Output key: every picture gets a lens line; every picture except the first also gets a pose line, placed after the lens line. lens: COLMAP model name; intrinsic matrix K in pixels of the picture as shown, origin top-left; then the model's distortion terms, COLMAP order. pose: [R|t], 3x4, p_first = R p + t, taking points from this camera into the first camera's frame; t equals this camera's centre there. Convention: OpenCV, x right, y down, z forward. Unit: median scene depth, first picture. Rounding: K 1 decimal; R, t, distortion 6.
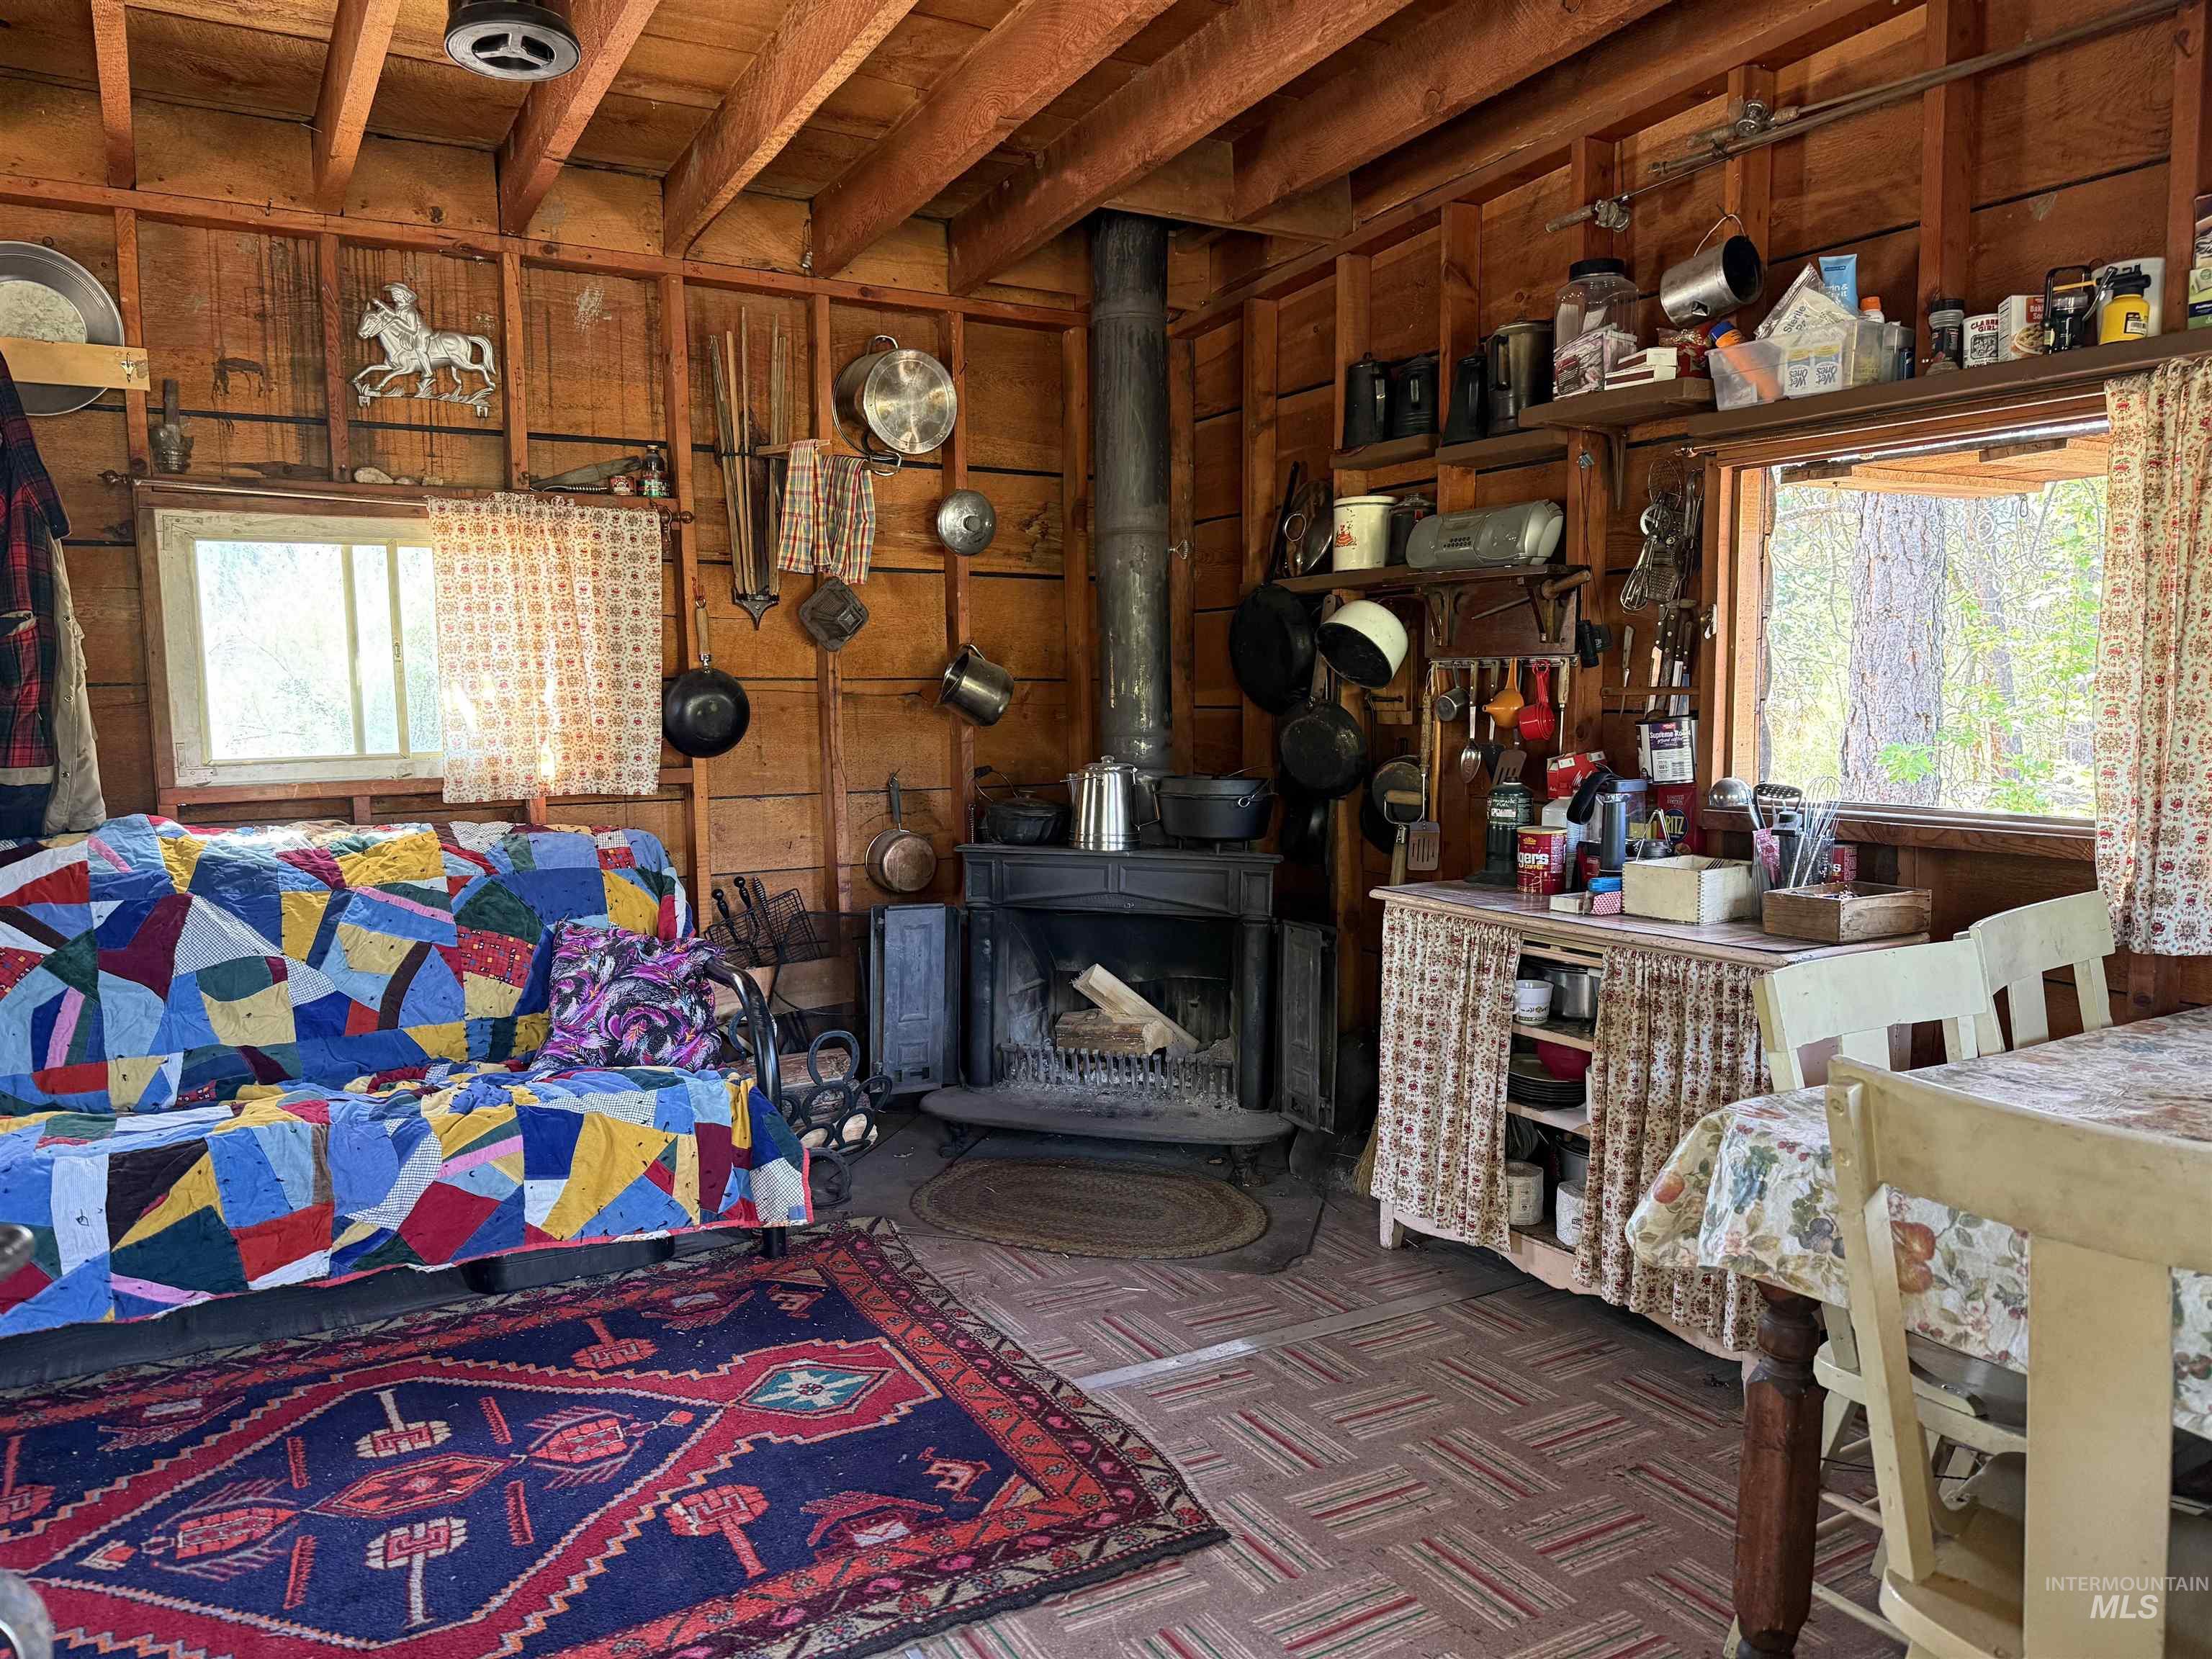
lens RADIAL K [[1576.0, 0, 1111.3], [0, 1576.0, 846.0], [0, 0, 1]] dist [0.031491, -0.032079]
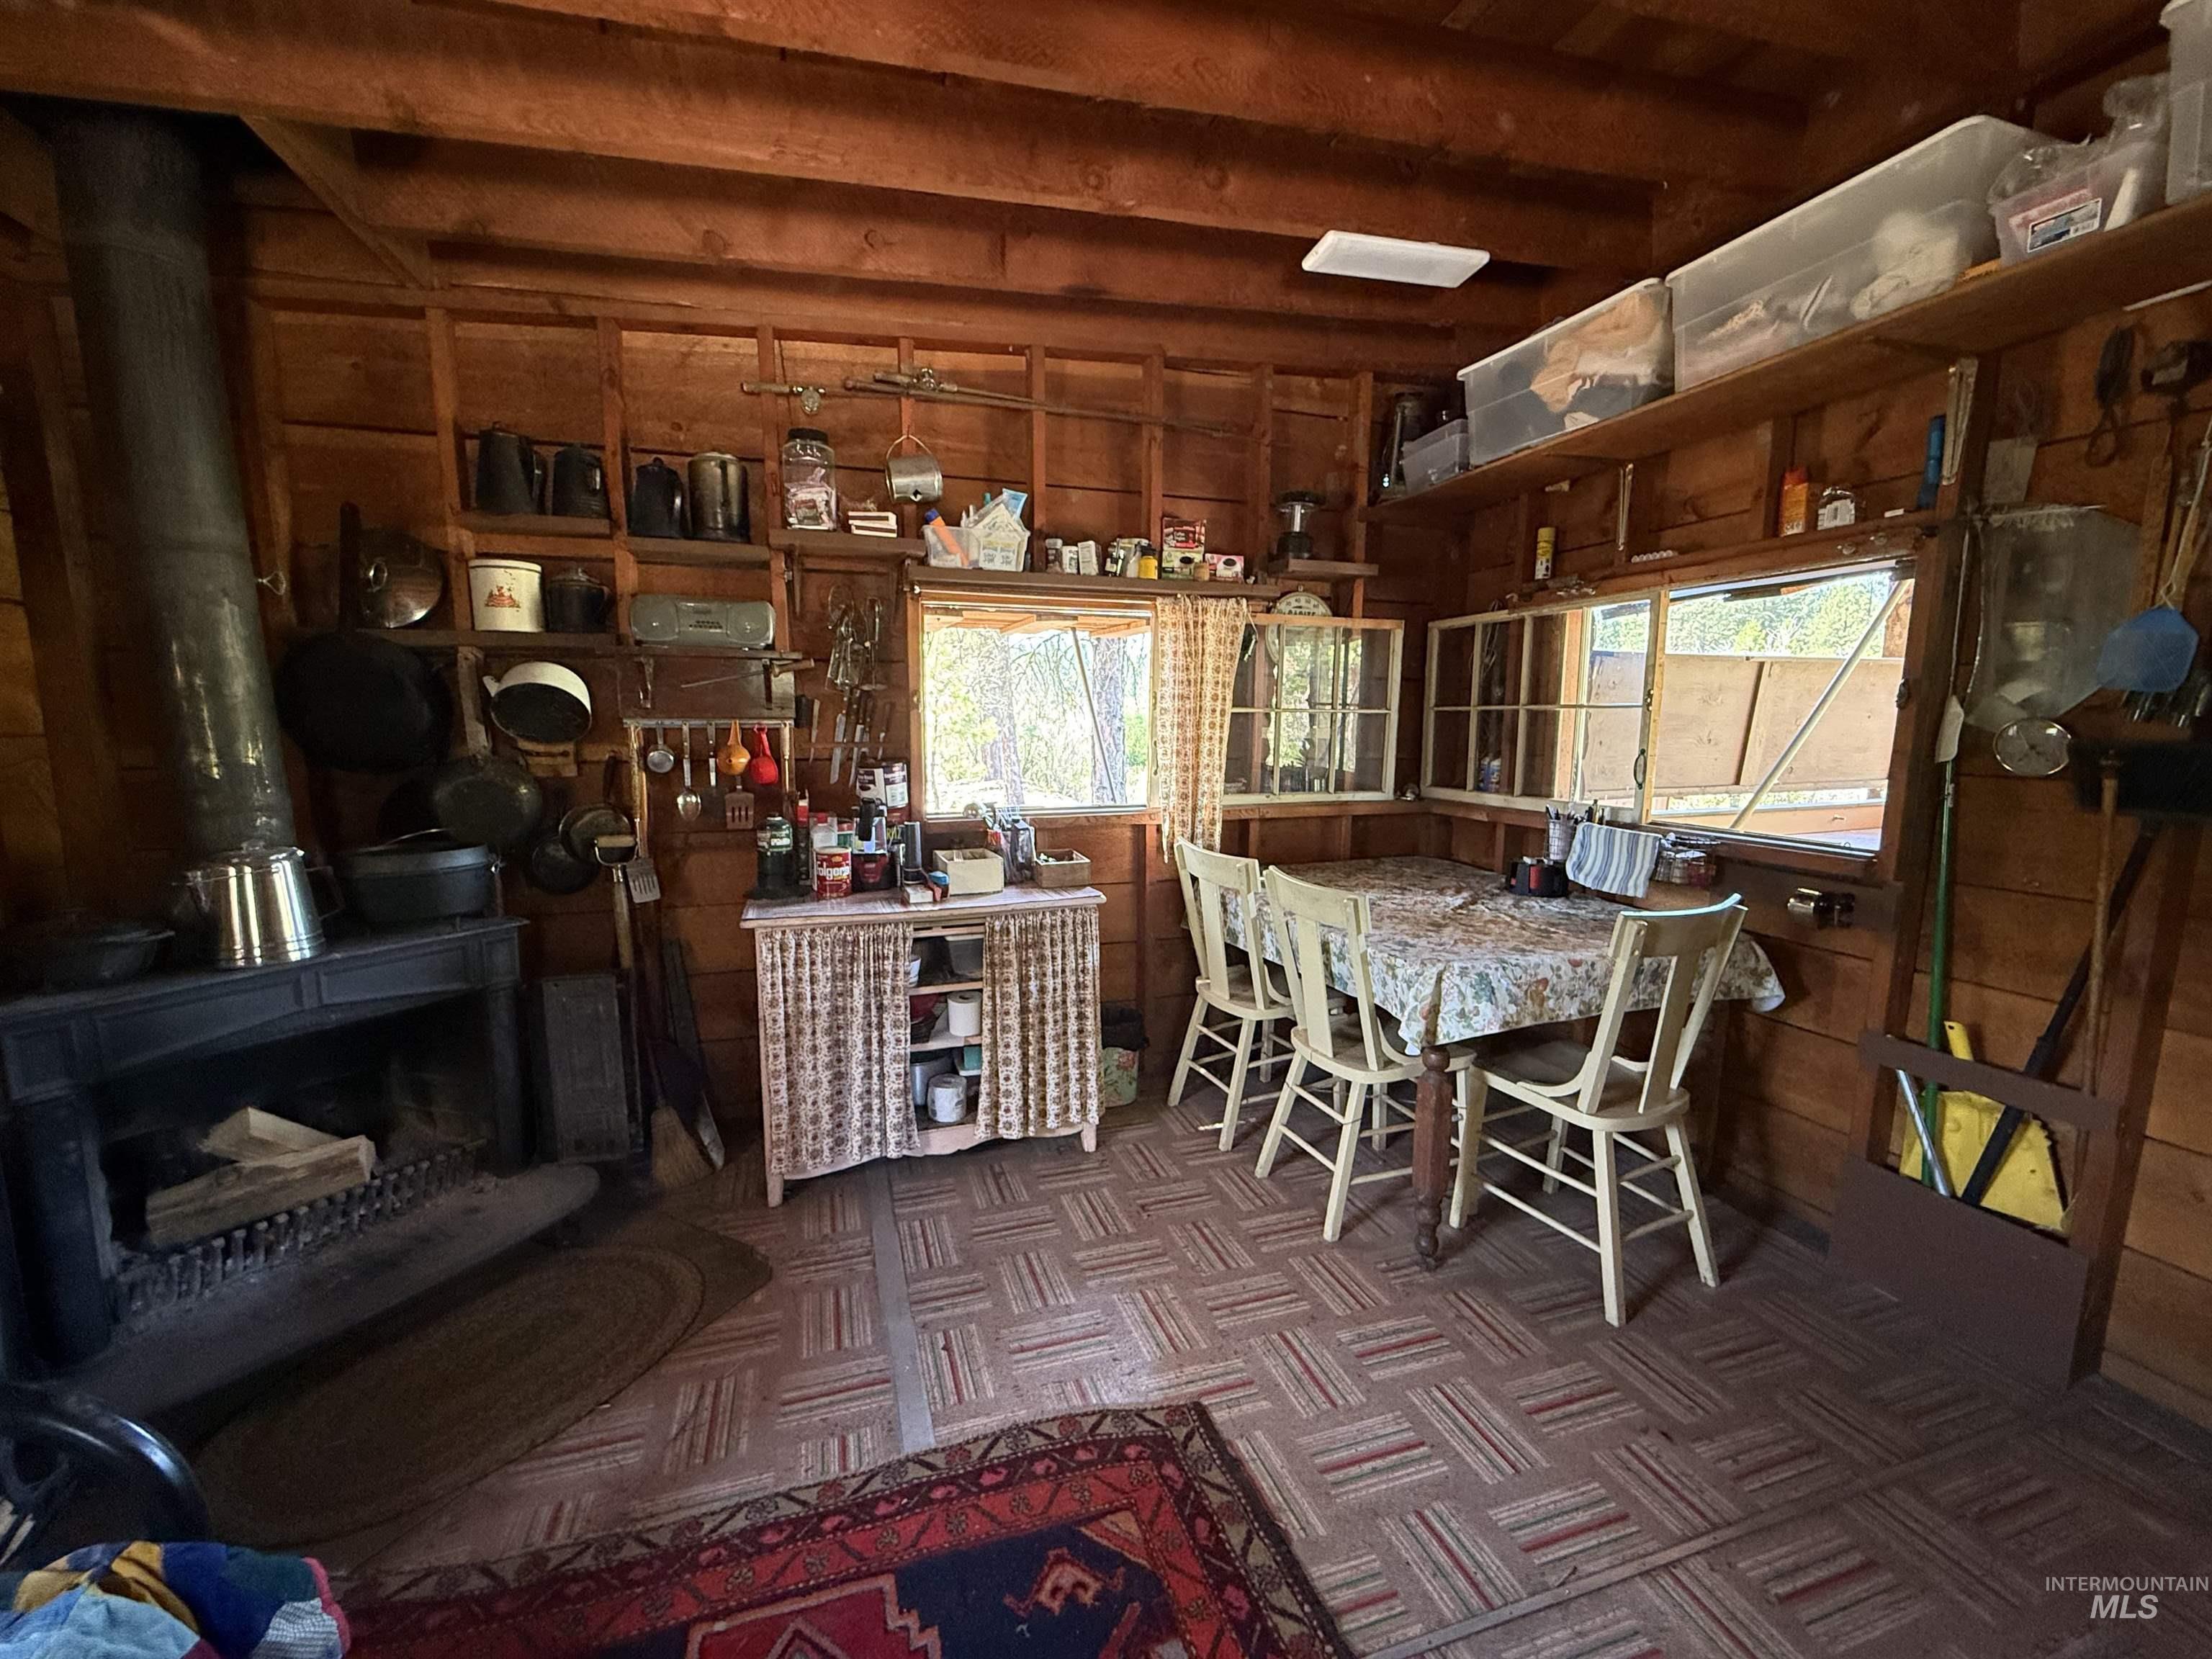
lens RADIAL K [[881.2, 0, 1098.6], [0, 881.2, 830.6], [0, 0, 1]] dist [0.000776, -0.000780]
pose [[0.212827, -0.124231, 0.969160, -0.335540], [0.092607, 0.989984, 0.106564, -0.070096], [-0.972691, 0.067071, 0.222200, 0.494855]]
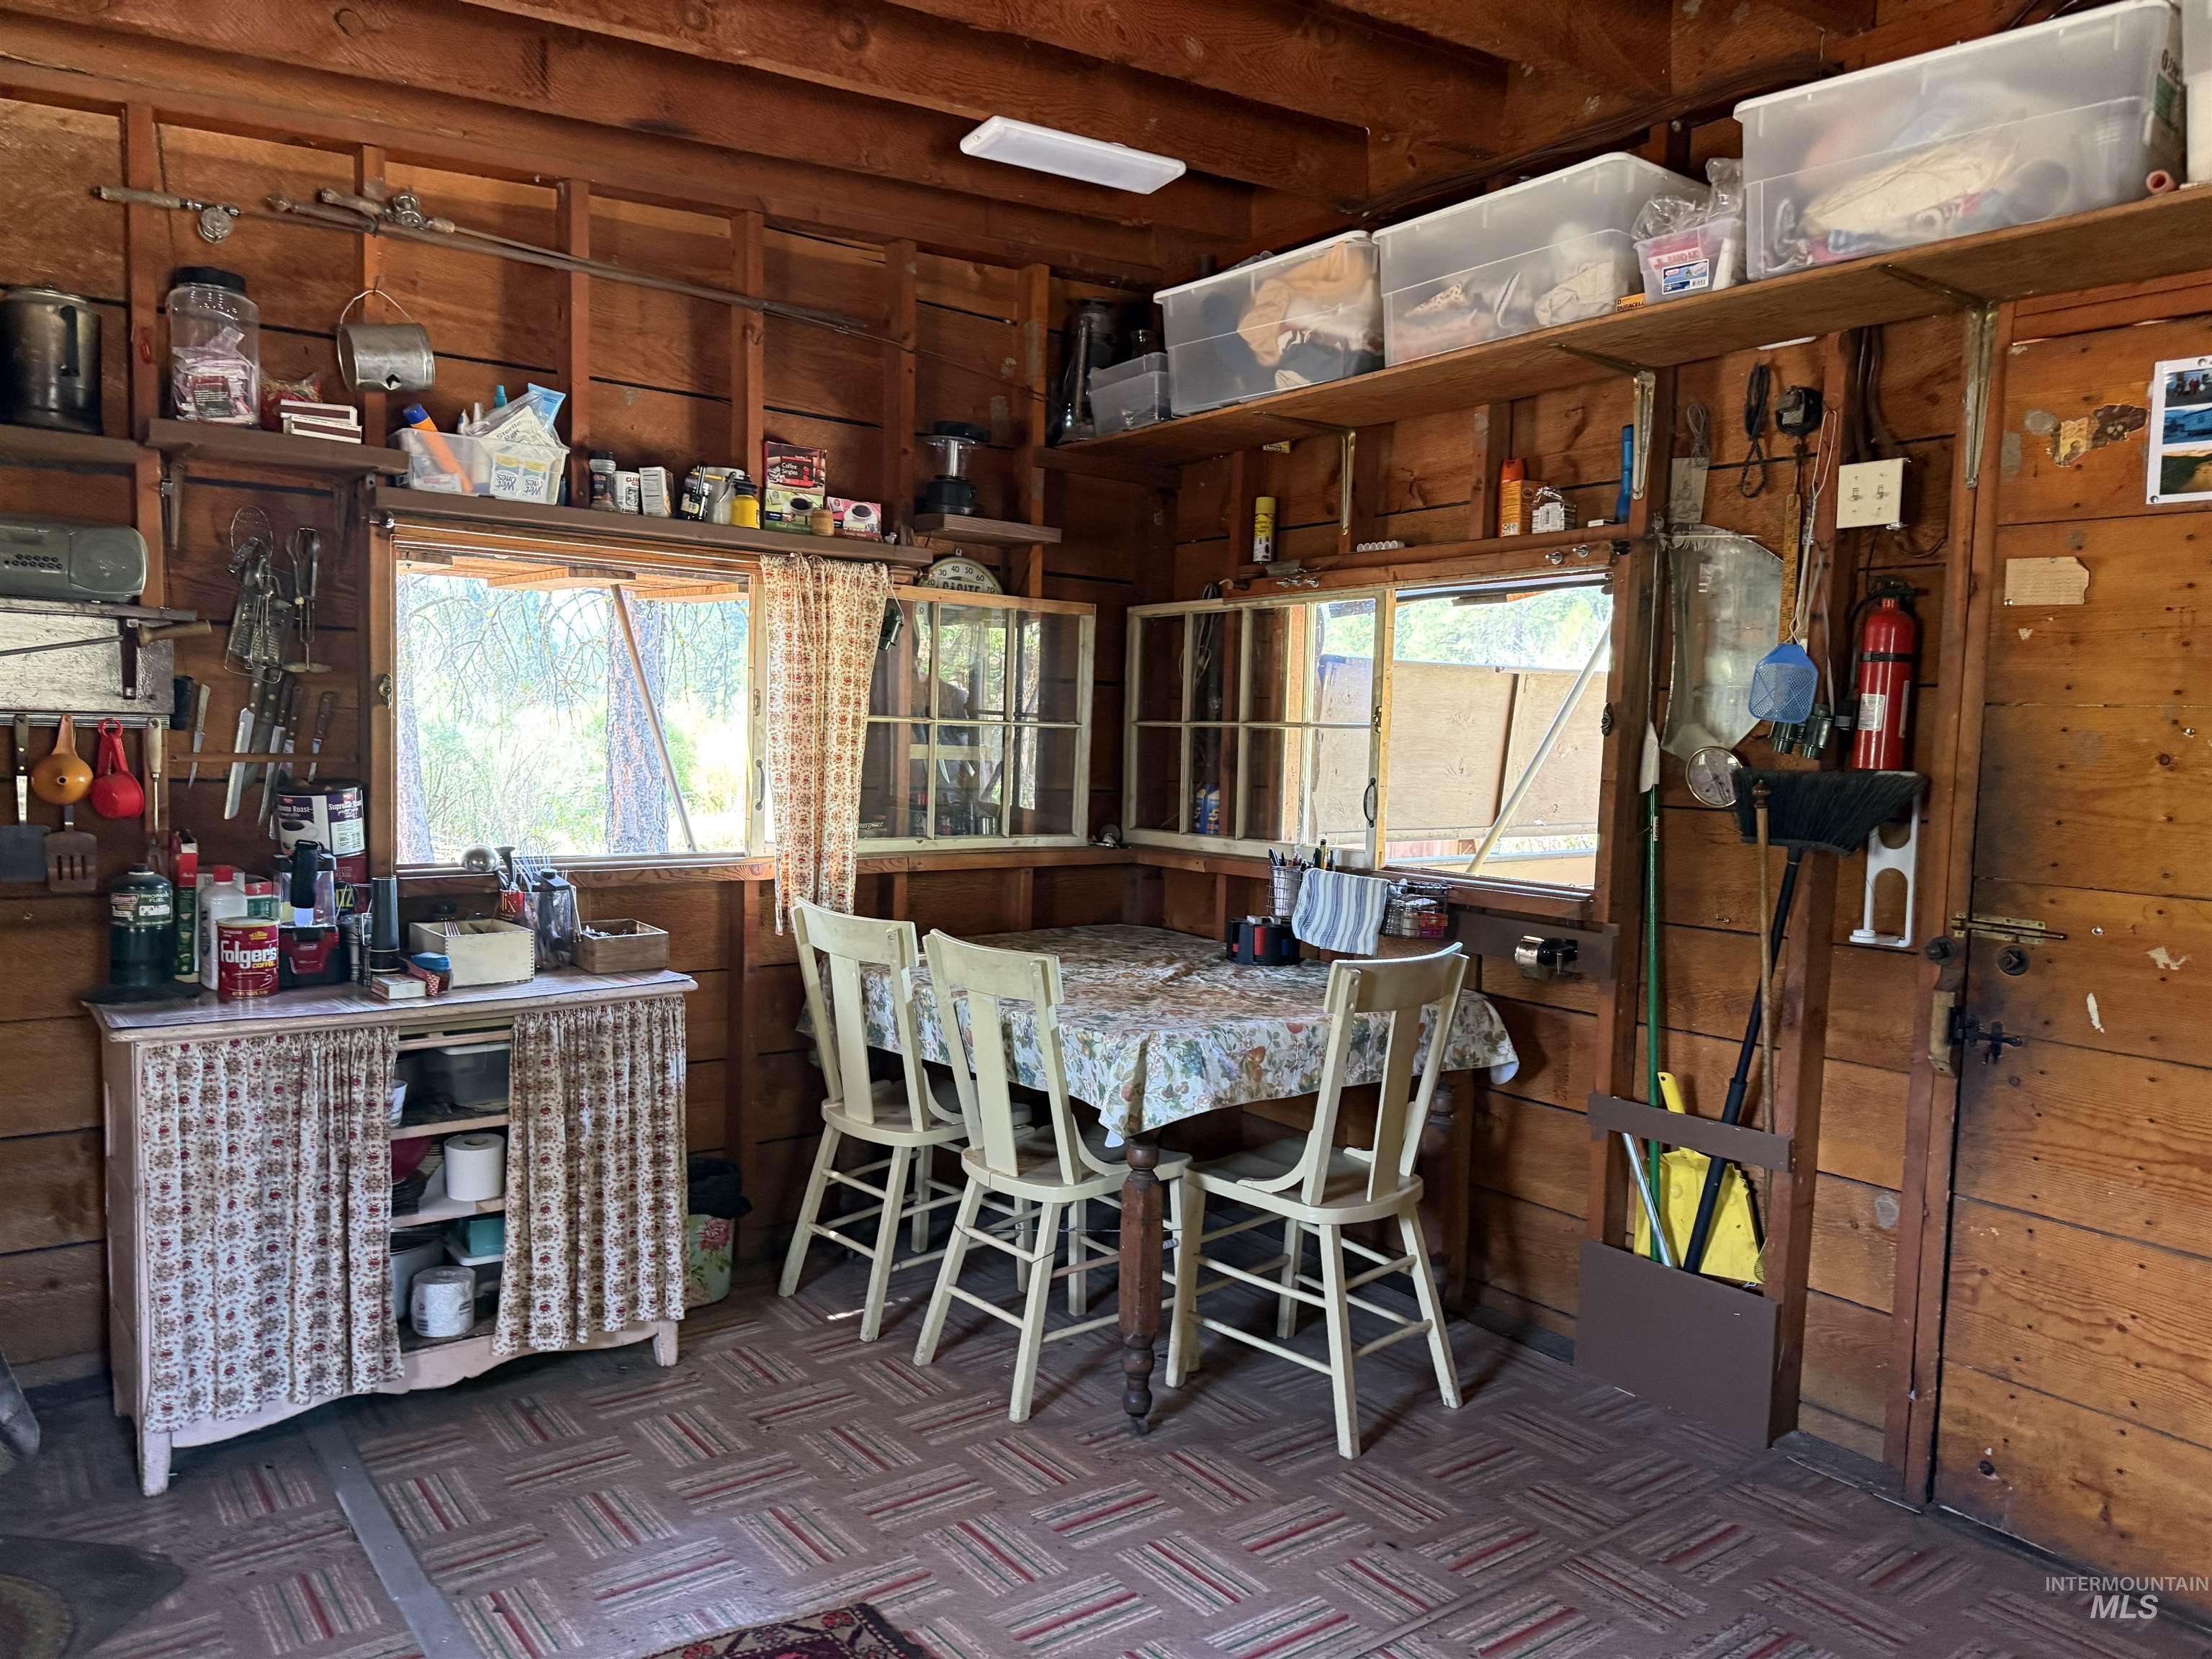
lens RADIAL K [[1576.0, 0, 1117.4], [0, 1576.0, 844.2], [0, 0, 1]] dist [0.031491, -0.032079]
pose [[-0.125163, -0.071227, 0.989576, -0.521970], [0.072194, 0.994122, 0.080685, -0.071535], [-0.989506, 0.081540, -0.119285, 0.513596]]
